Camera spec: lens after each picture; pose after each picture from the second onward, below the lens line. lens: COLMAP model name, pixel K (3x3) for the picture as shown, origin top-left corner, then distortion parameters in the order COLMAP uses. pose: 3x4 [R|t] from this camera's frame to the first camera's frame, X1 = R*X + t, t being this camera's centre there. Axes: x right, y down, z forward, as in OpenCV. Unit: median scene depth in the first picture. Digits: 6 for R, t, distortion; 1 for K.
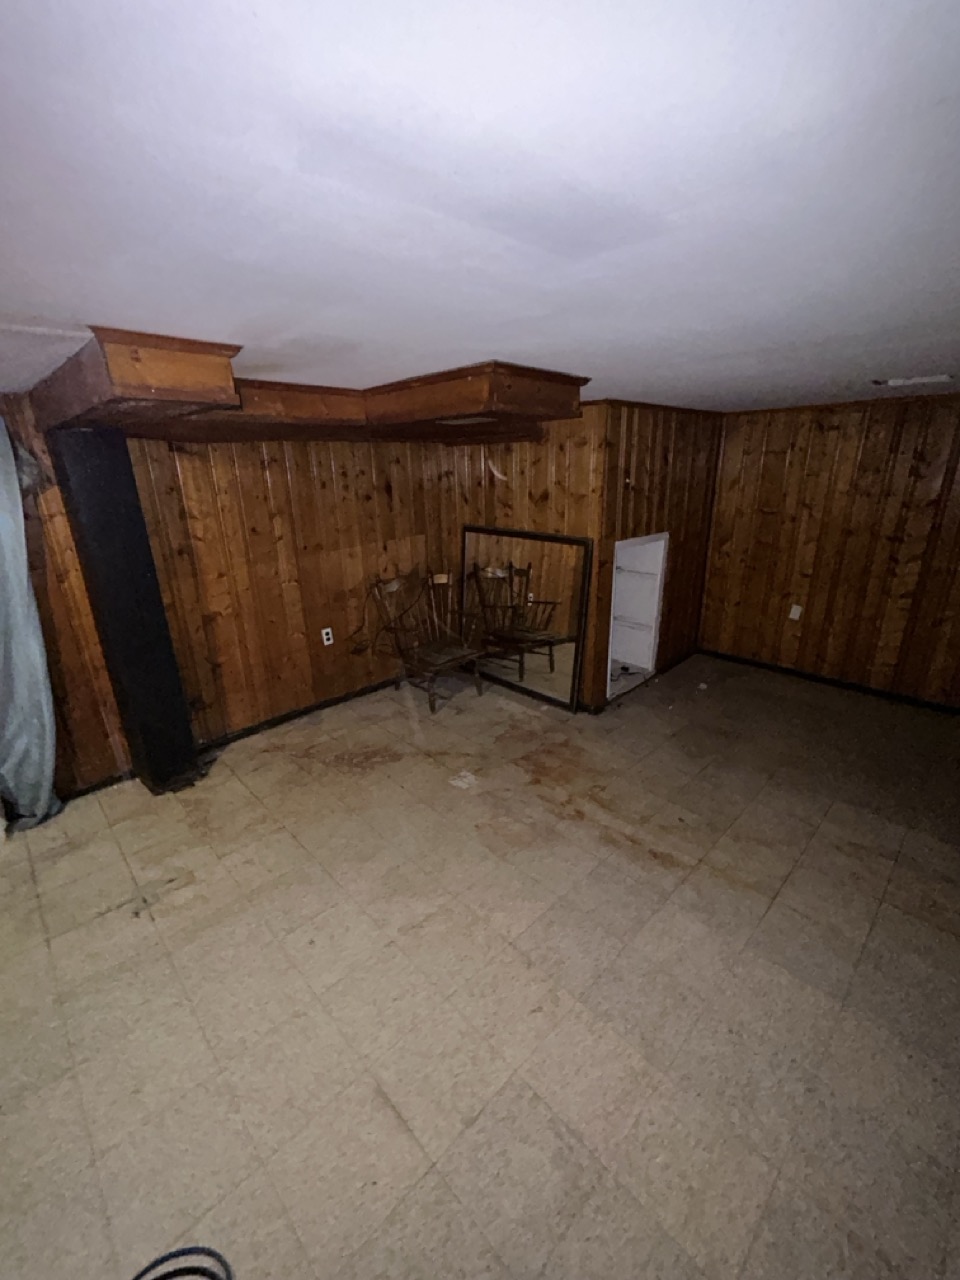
lens RADIAL K [[522.1, 0, 483.0], [0, 522.1, 635.9], [0, 0, 1]] dist [0.001570, 0.001114]
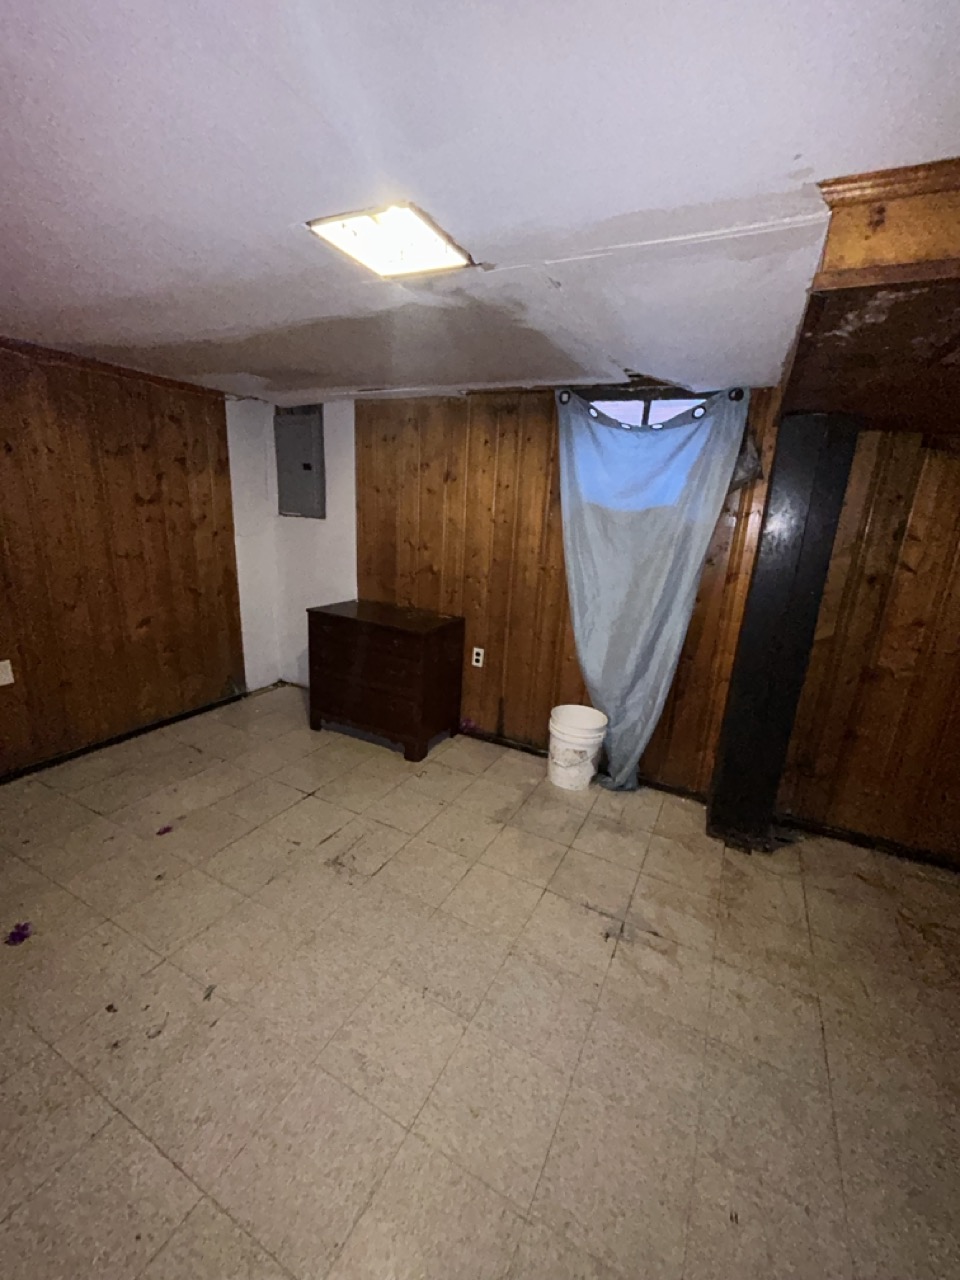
lens RADIAL K [[522.1, 0, 486.4], [0, 522.1, 638.7], [0, 0, 1]] dist [0.001570, 0.001114]
pose [[0.321670, 0.279557, -0.904642, -0.050235], [-0.360865, 0.919506, 0.155835, 0.003454], [0.875388, 0.276326, 0.396660, 0.245939]]
